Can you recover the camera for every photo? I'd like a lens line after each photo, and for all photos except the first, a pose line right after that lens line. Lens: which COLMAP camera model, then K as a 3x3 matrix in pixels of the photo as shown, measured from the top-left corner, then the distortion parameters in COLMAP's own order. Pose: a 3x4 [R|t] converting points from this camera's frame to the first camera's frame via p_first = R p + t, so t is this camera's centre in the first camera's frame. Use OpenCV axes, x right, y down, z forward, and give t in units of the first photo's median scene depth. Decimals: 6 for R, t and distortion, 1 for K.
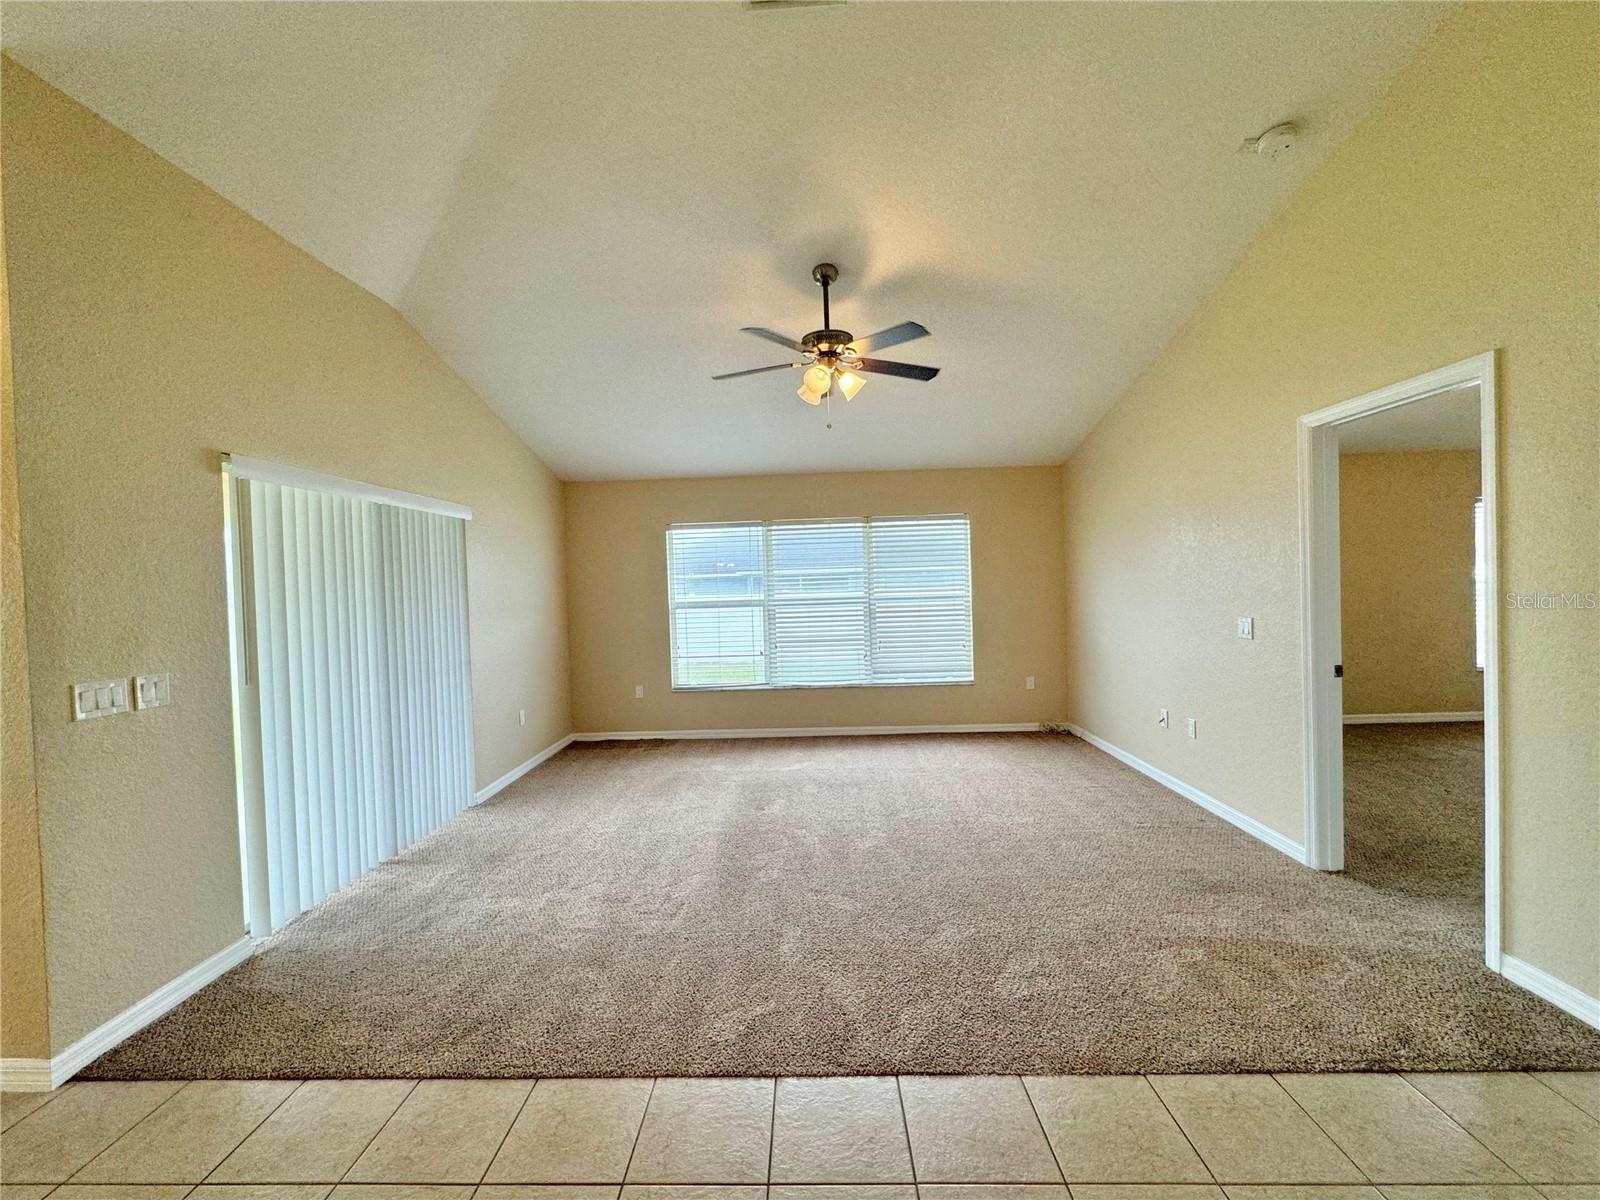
lens RADIAL K [[662.9, 0, 790.4], [0, 662.9, 599.7], [0, 0, 1]] dist [0.000326, 0.000646]
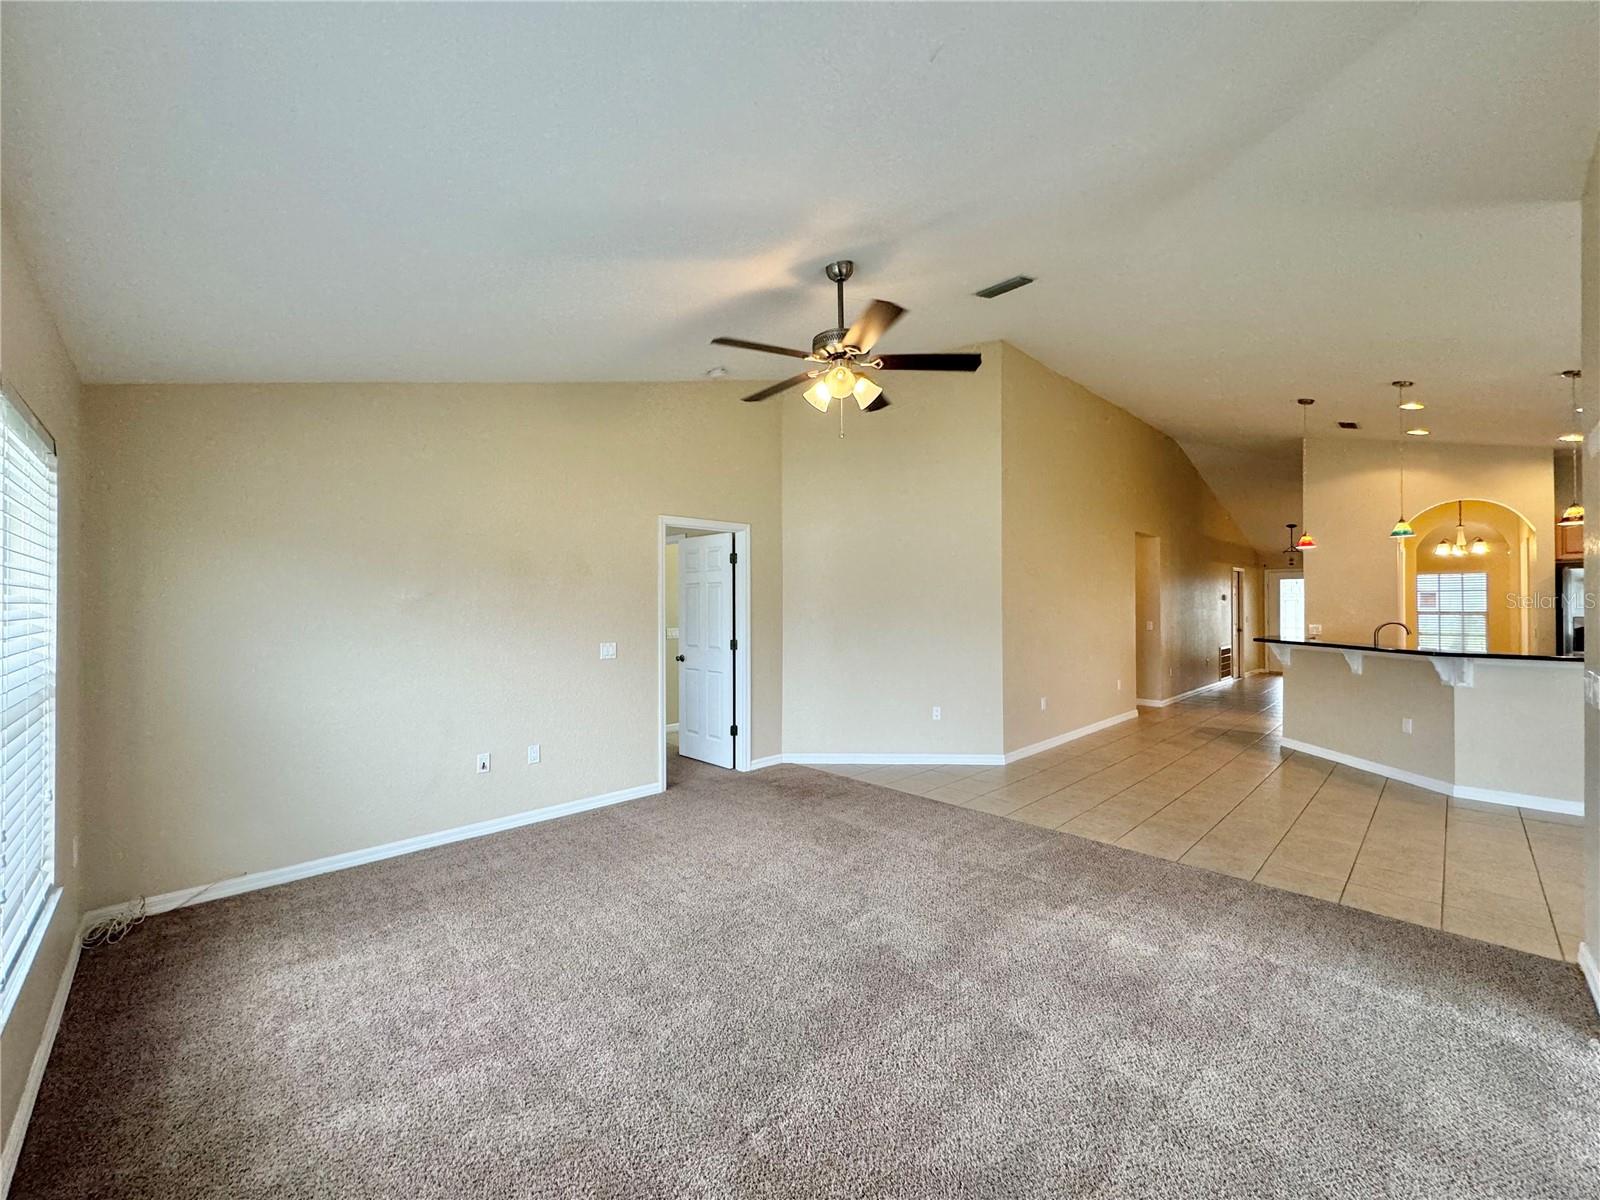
lens RADIAL K [[636.4, 0, 802.0], [0, 636.4, 599.9], [0, 0, 1]] dist [-0.002174, 0.000763]
pose [[-0.719255, 0.038946, 0.693653, -0.294997], [0.039852, 0.999096, -0.014773, -0.016291], [-0.693602, 0.017018, -0.720157, 0.979453]]
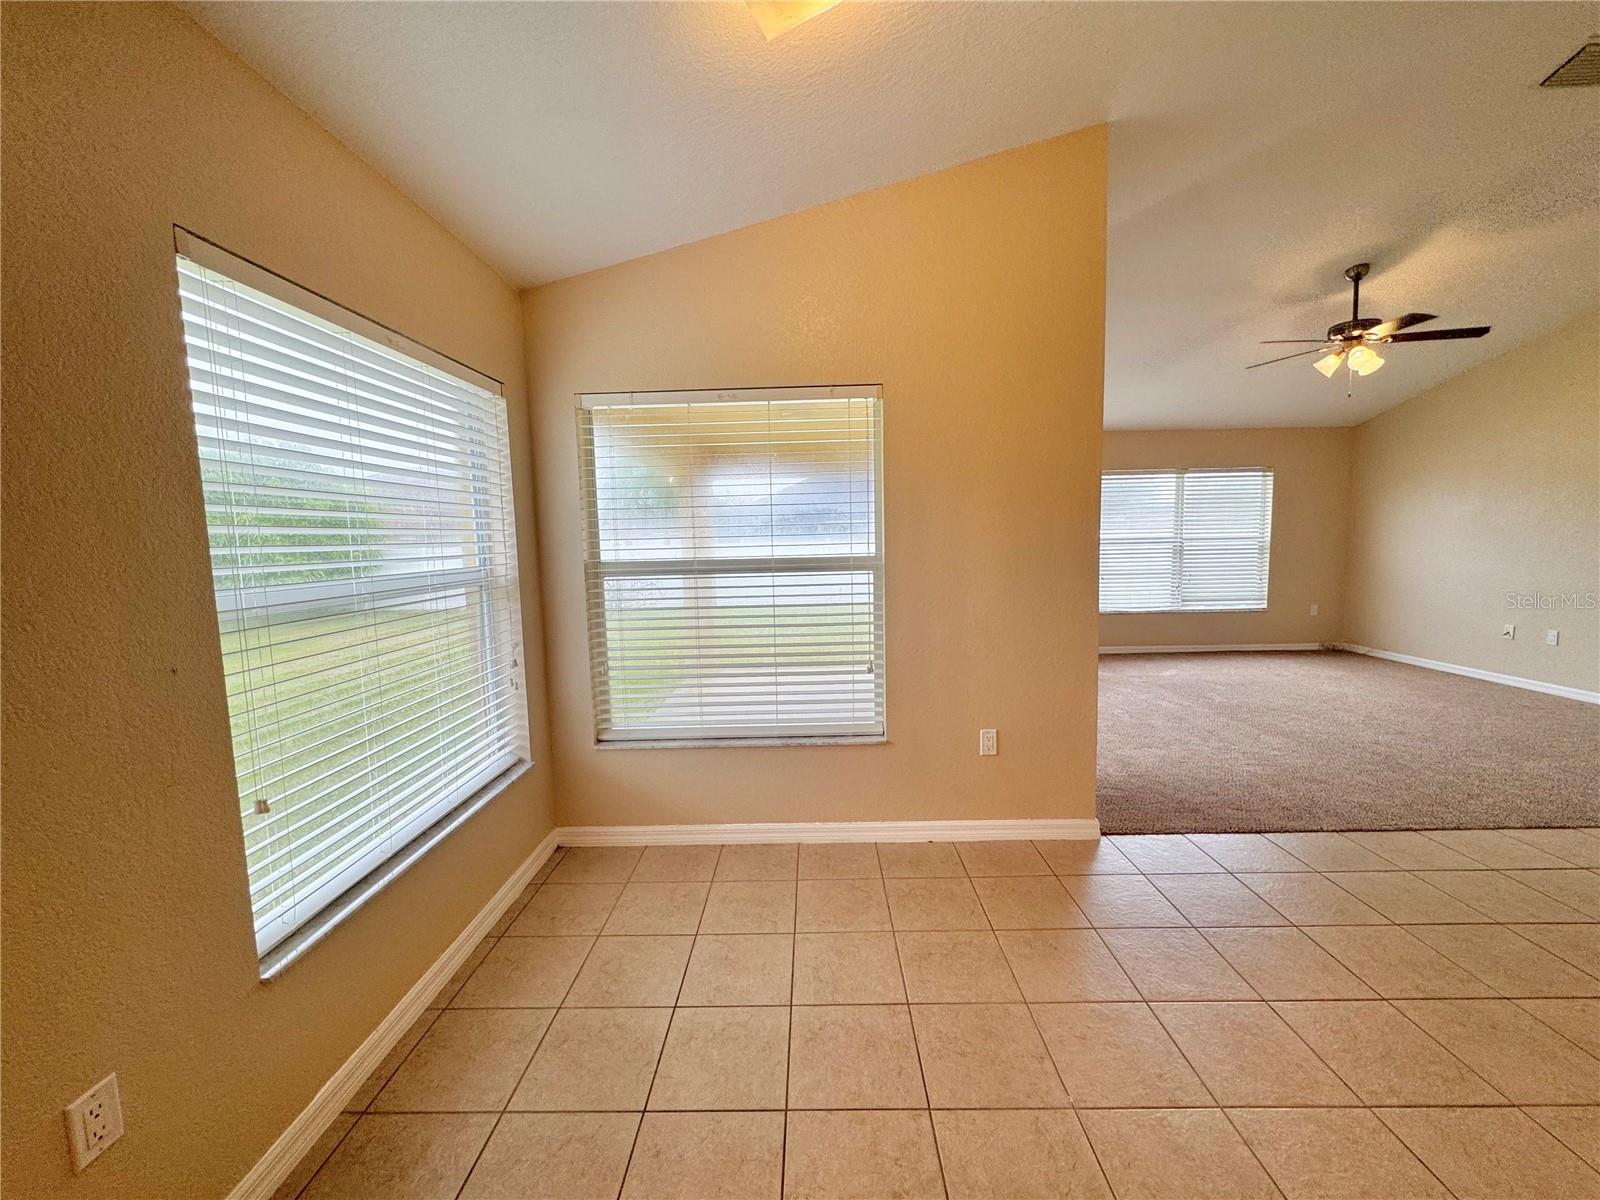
lens RADIAL K [[636.4, 0, 802.0], [0, 636.4, 599.9], [0, 0, 1]] dist [-0.002174, 0.000763]
pose [[0.999828, 0.007299, 0.017070, -0.593236], [-0.008627, 0.996833, 0.079053, 0.024290], [-0.016439, -0.079186, 0.996724, -0.135299]]
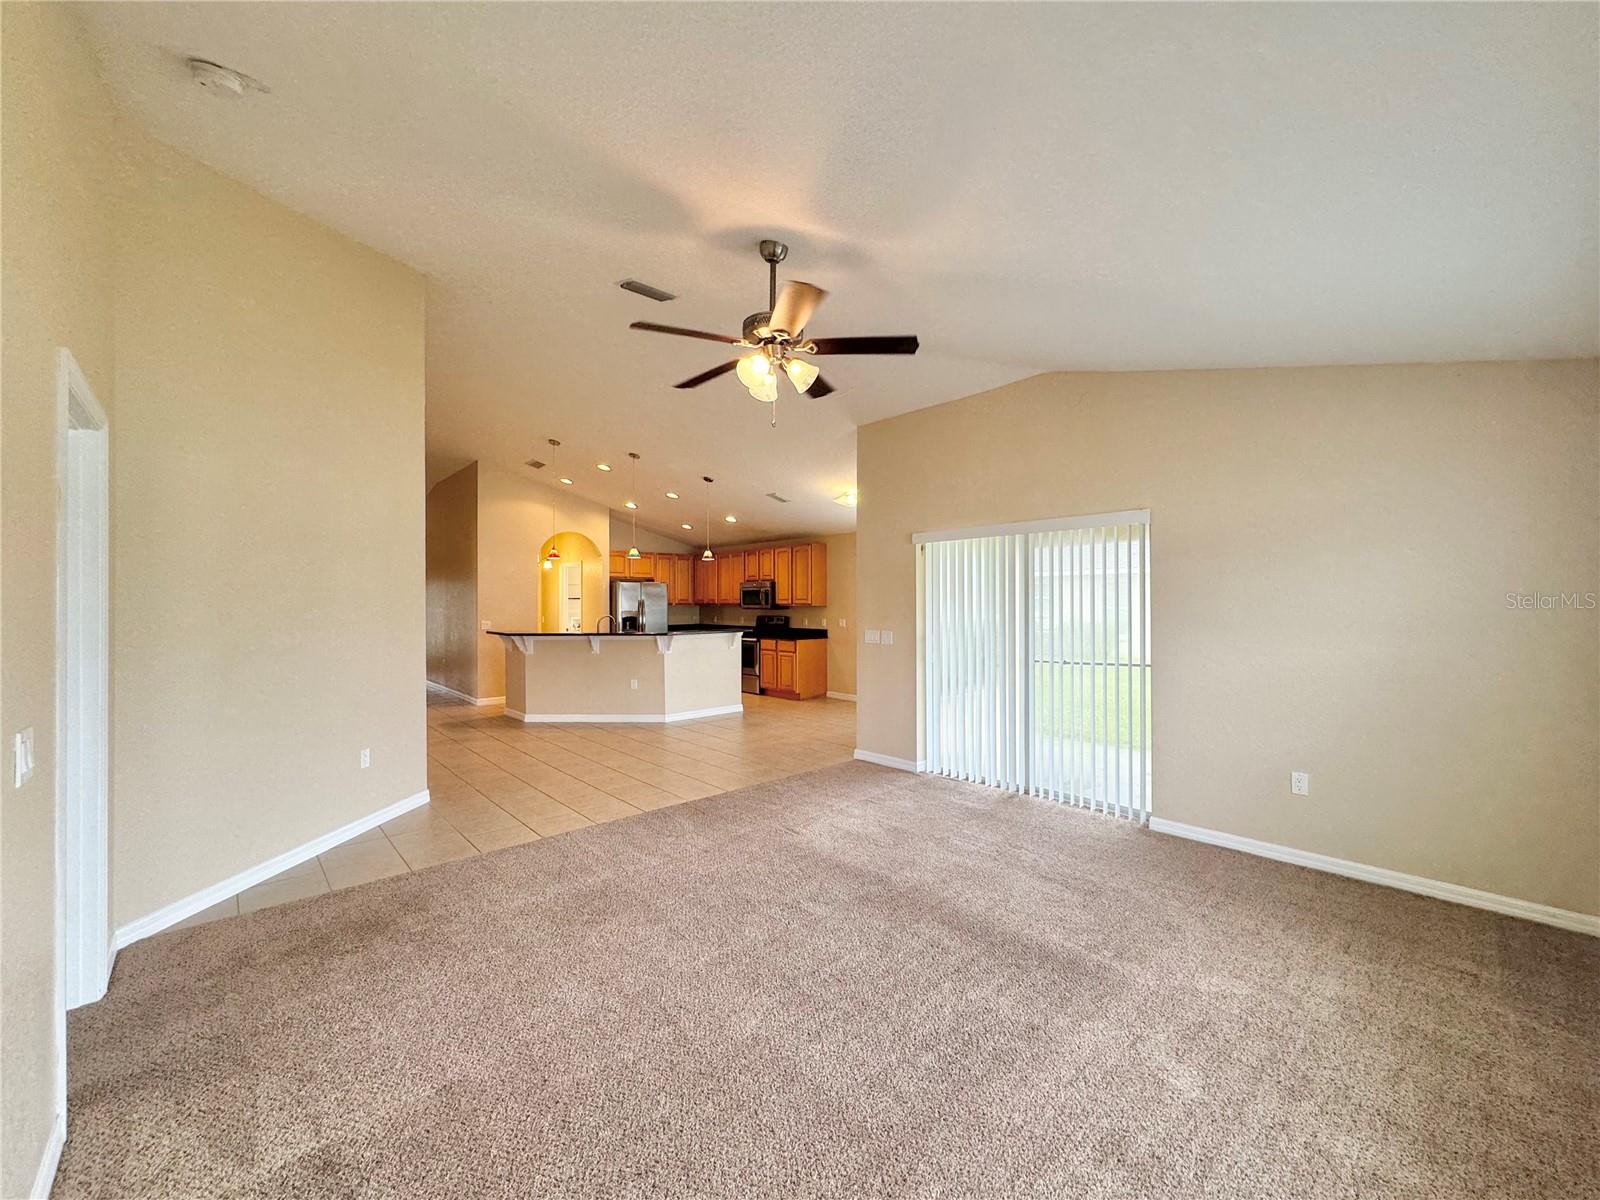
lens RADIAL K [[636.4, 0, 802.0], [0, 636.4, 599.9], [0, 0, 1]] dist [-0.002174, 0.000763]
pose [[-0.713685, 0.033527, -0.699664, 0.365595], [0.012697, 0.999309, 0.034935, -0.038522], [0.700352, 0.016049, -0.713617, 0.955068]]
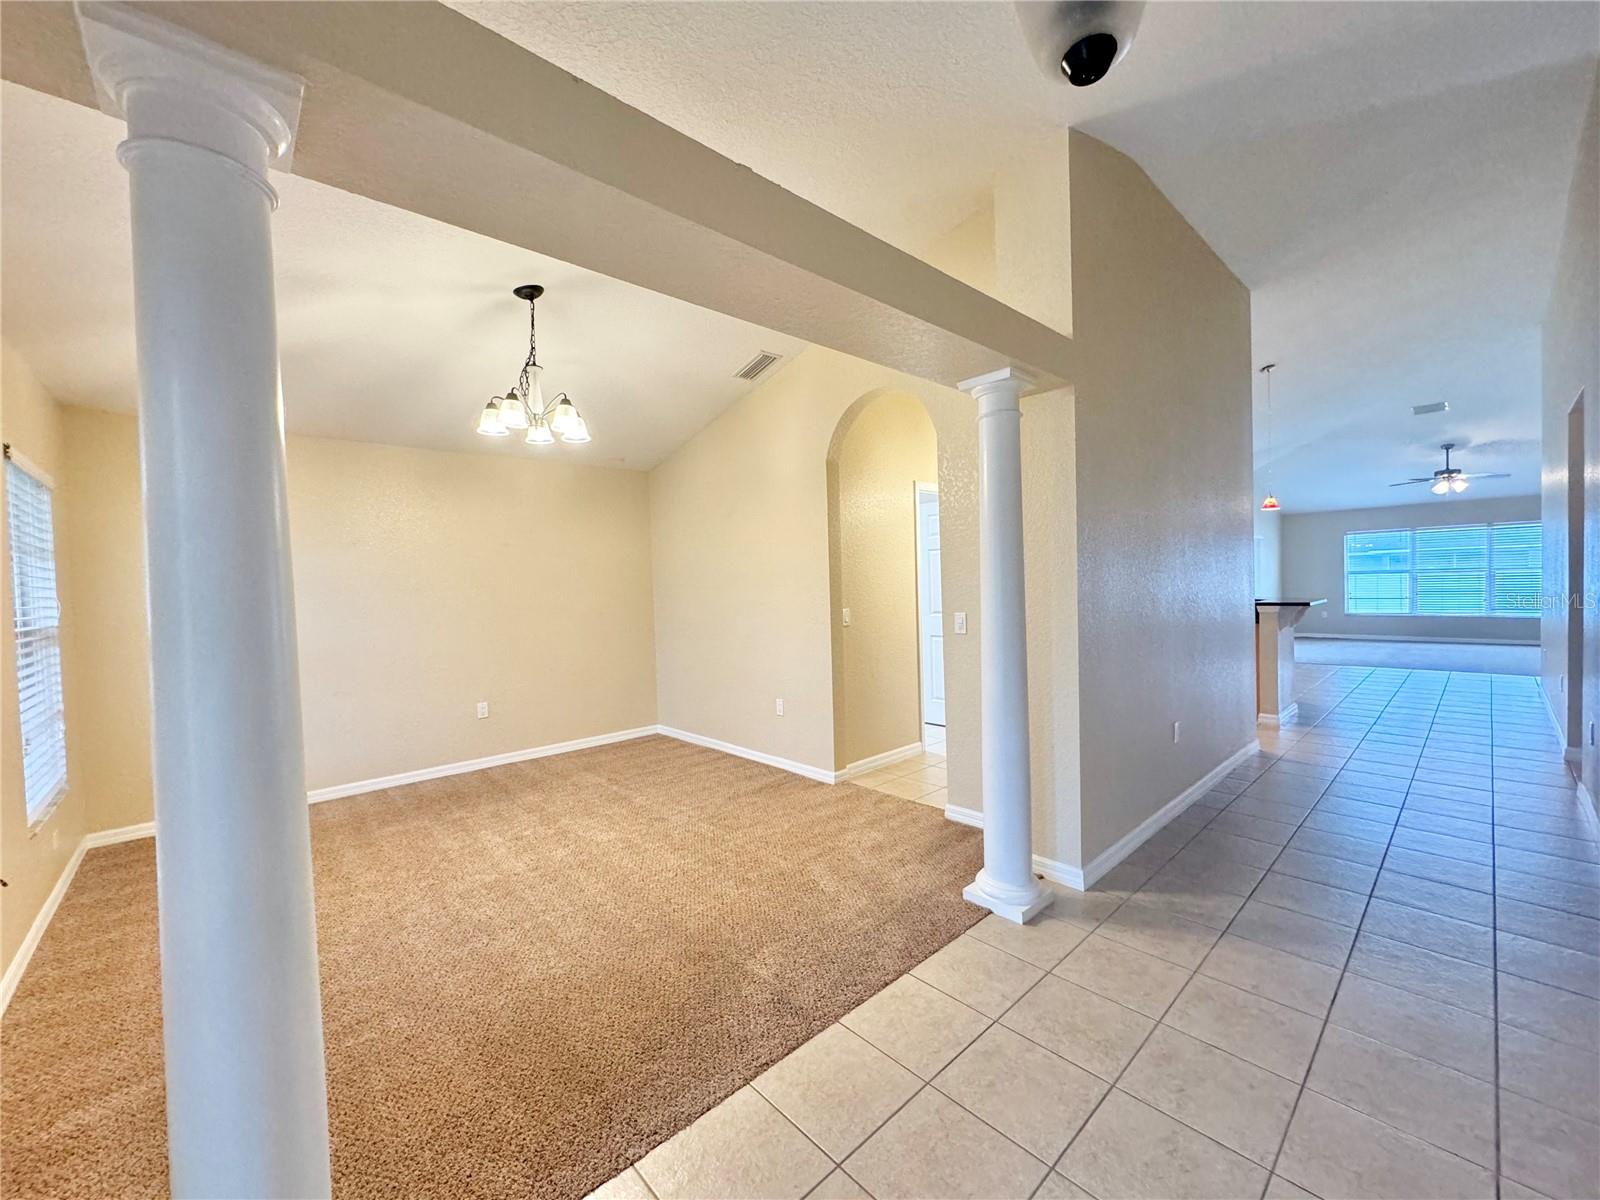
lens RADIAL K [[636.4, 0, 802.0], [0, 636.4, 599.9], [0, 0, 1]] dist [-0.002174, 0.000763]
pose [[0.701904, 0.028969, -0.711682, 0.037621], [-0.005321, 0.999358, 0.035431, 0.034153], [0.712251, -0.021083, 0.701608, -1.607336]]
